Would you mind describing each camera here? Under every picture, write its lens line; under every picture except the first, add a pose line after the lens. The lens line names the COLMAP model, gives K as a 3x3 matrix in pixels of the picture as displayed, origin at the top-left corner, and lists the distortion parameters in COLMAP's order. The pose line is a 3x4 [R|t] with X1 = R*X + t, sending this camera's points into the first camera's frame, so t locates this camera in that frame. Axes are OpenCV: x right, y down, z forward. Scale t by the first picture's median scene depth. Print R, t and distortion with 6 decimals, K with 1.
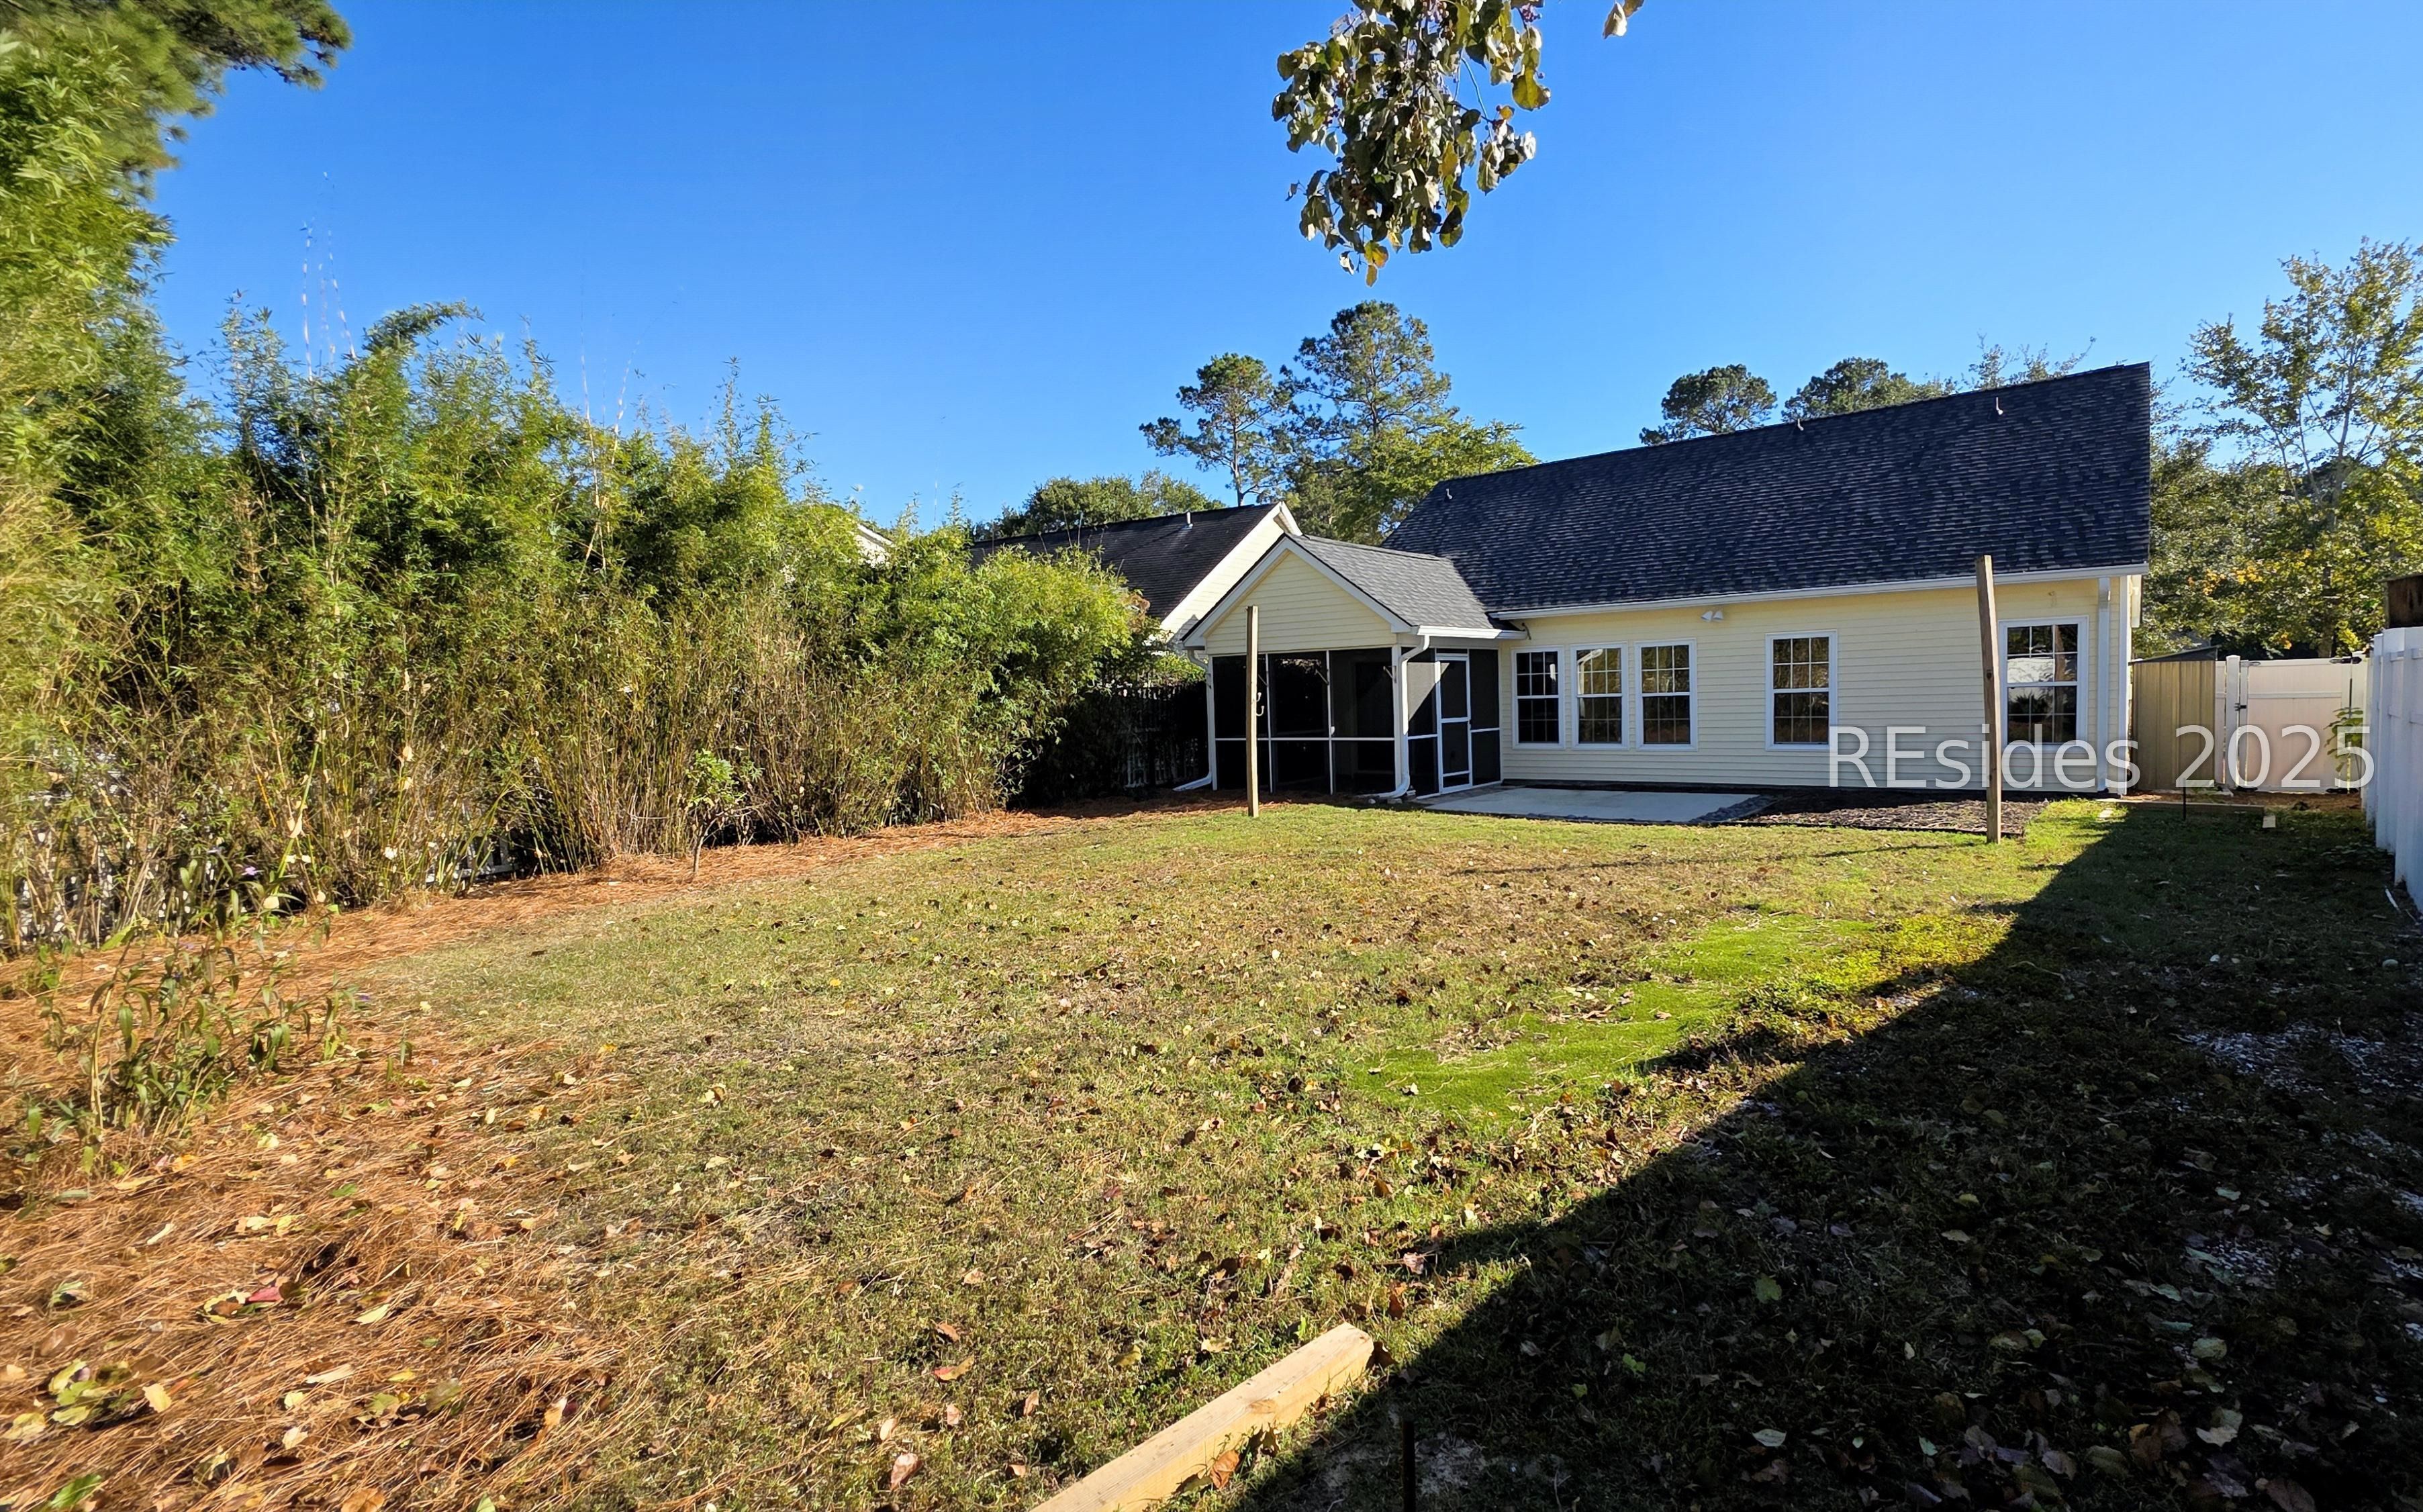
lens RADIAL K [[1091.2, 0, 1308.4], [0, 1091.2, 761.2], [0, 0, 1]] dist [-0.013355, 0.000394]
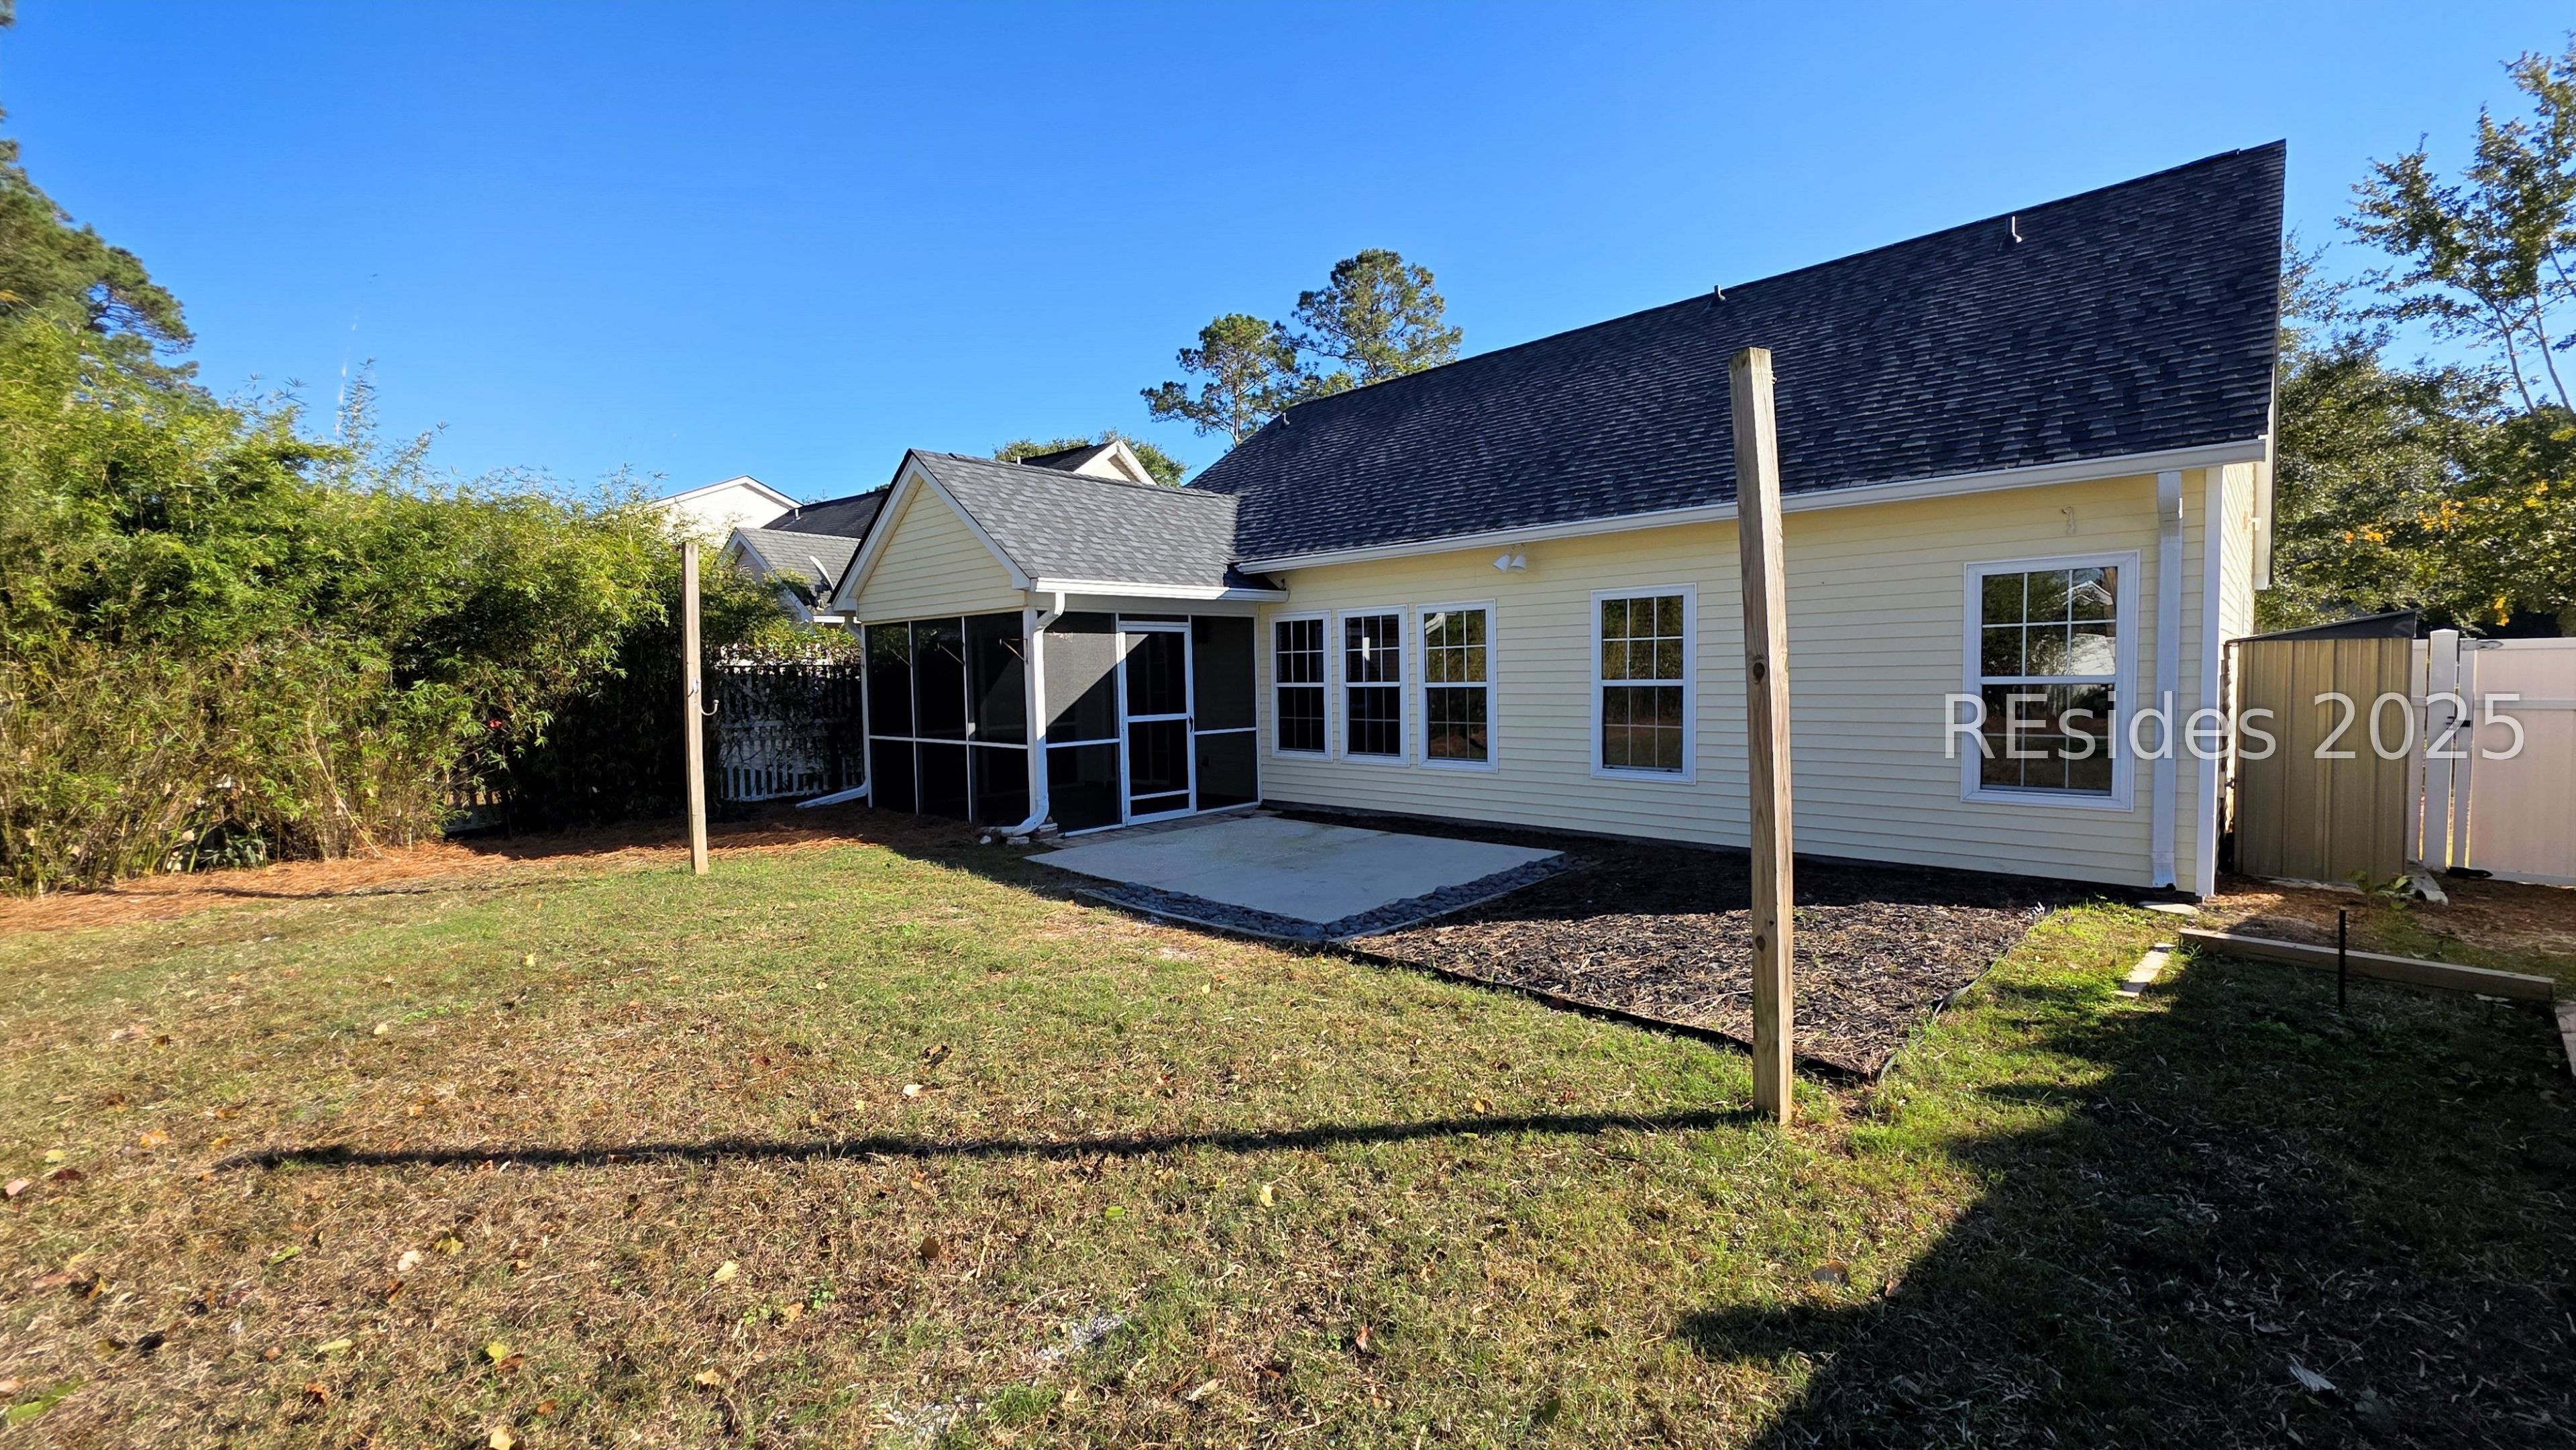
lens RADIAL K [[1030.9, 0, 1288.0], [0, 1030.9, 725.0], [0, 0, 1]] dist [-0.000411, -0.000489]
pose [[0.993396, 0.017790, -0.113350, 0.285605], [-0.018349, 0.999824, -0.003886, -0.031491], [0.113261, 0.005940, 0.993548, 0.355596]]
